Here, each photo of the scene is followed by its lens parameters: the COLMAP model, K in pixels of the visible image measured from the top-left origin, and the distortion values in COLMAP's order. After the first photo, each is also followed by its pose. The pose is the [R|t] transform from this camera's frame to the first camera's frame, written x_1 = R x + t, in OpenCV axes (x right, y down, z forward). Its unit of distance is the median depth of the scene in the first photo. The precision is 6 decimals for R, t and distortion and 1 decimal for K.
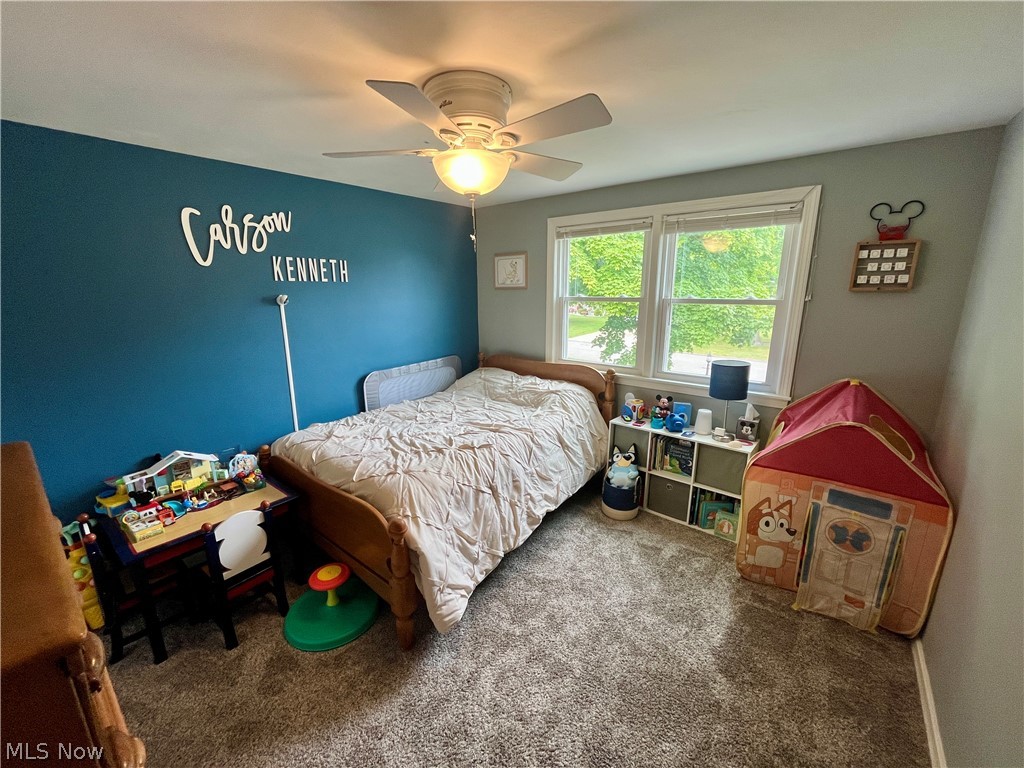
lens RADIAL K [[412.0, 0, 510.4], [0, 412.0, 384.8], [0, 0, 1]] dist [-0.004614, 0.000305]
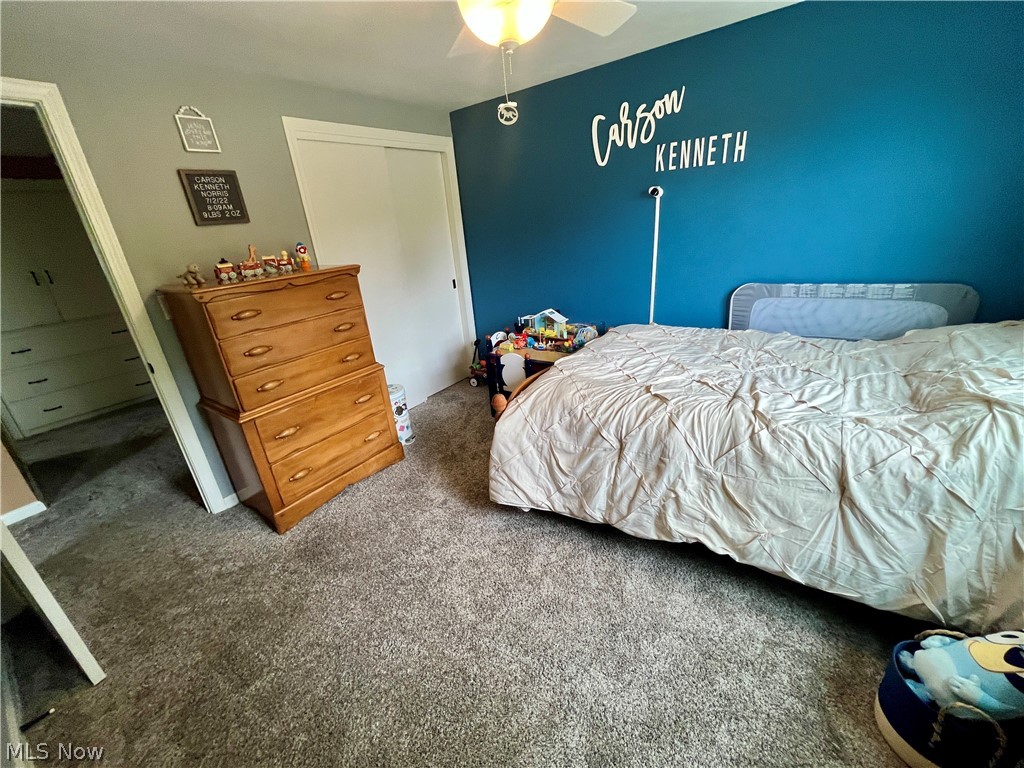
lens RADIAL K [[412.0, 0, 510.4], [0, 412.0, 384.8], [0, 0, 1]] dist [-0.004614, 0.000305]
pose [[0.049554, 0.377708, -0.924598, 0.541370], [-0.148366, 0.918248, 0.367162, -0.091179], [0.987690, 0.118985, 0.101542, 0.610646]]
